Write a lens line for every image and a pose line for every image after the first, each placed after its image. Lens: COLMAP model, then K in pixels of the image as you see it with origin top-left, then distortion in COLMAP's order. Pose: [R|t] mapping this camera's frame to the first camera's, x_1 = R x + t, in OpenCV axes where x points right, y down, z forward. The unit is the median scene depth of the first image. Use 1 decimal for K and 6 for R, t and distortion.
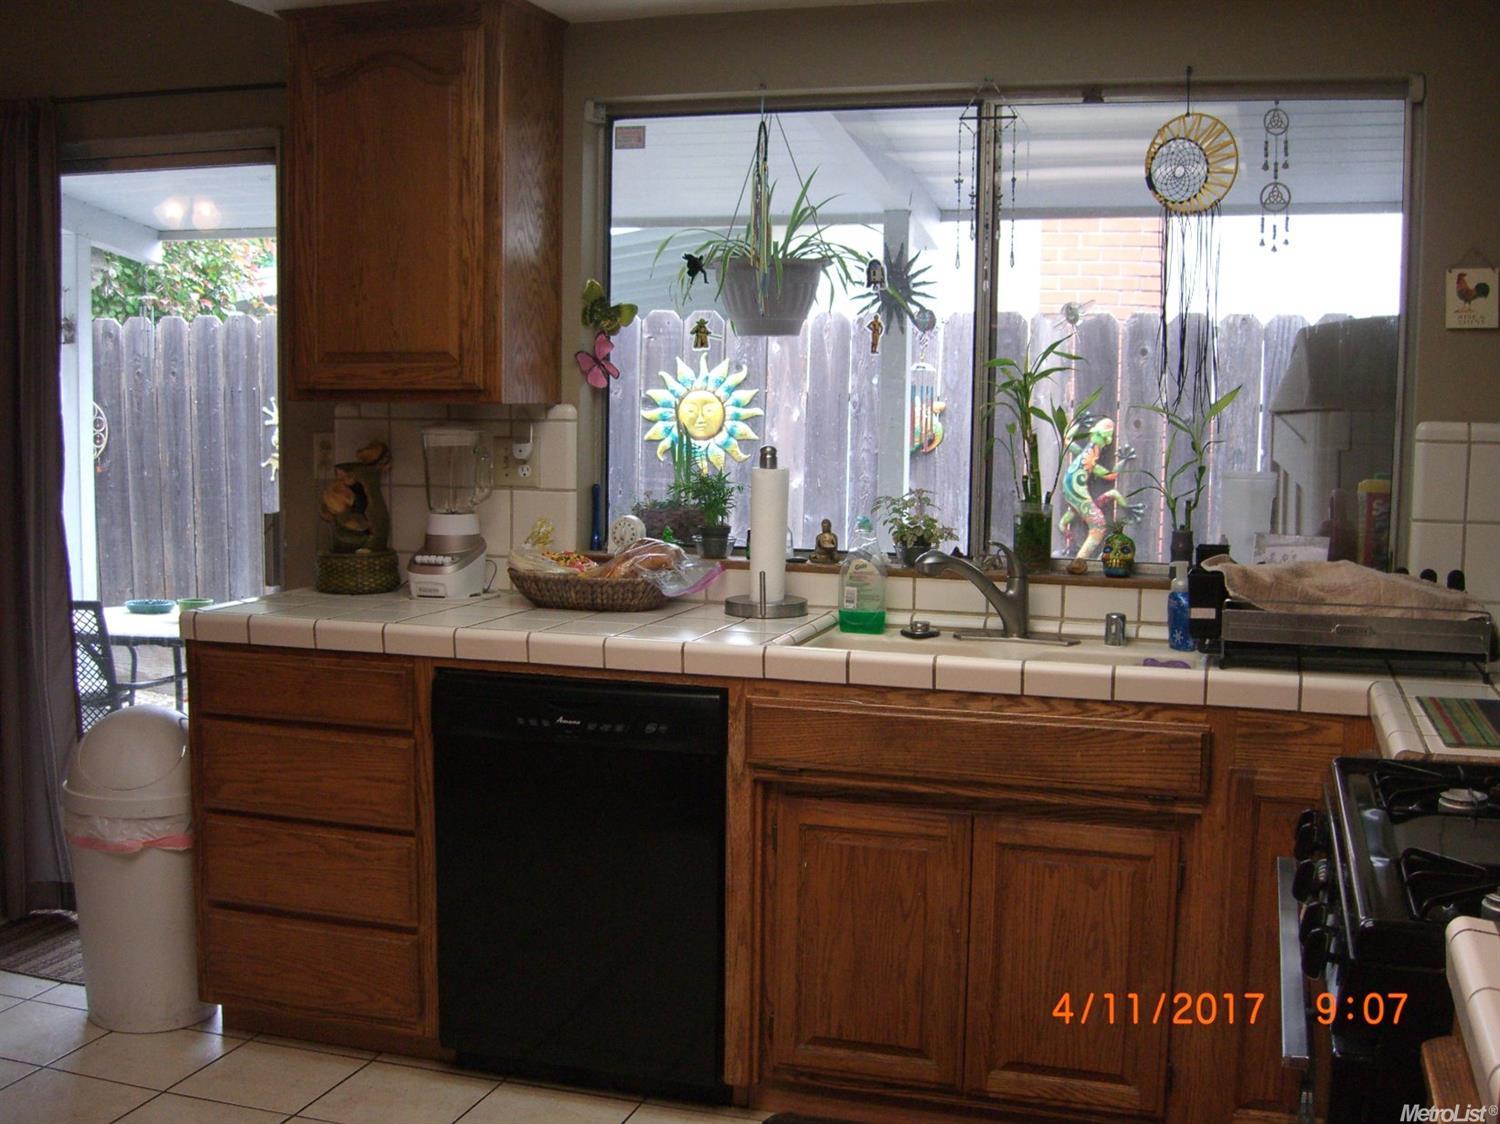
lens RADIAL K [[1671.9, 0, 745.1], [0, 1671.9, 560.9], [0, 0, 1]] dist [-0.122300, 0.000000]
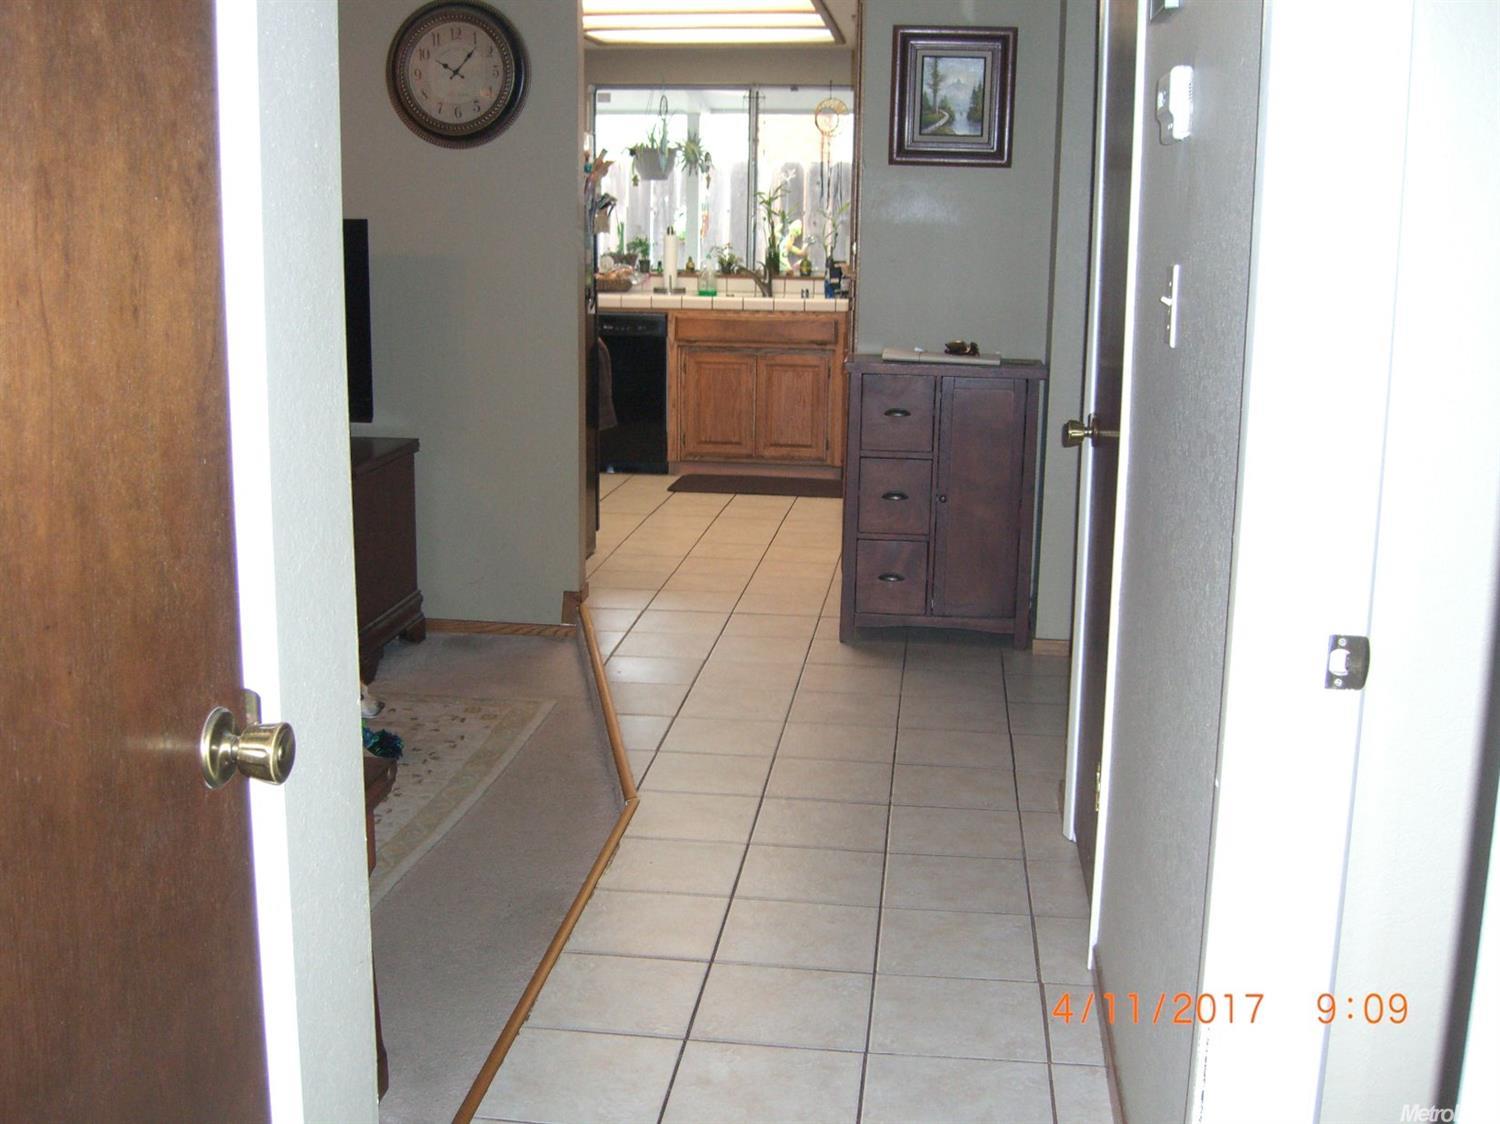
lens RADIAL K [[1671.9, 0, 746.9], [0, 1671.9, 567.9], [0, 0, 1]] dist [-0.122300, 0.000000]
pose [[0.982534, -0.036710, 0.182429, -0.358973], [0.016019, 0.993395, 0.113624, 0.165269], [-0.185395, -0.108717, 0.976632, -1.583034]]
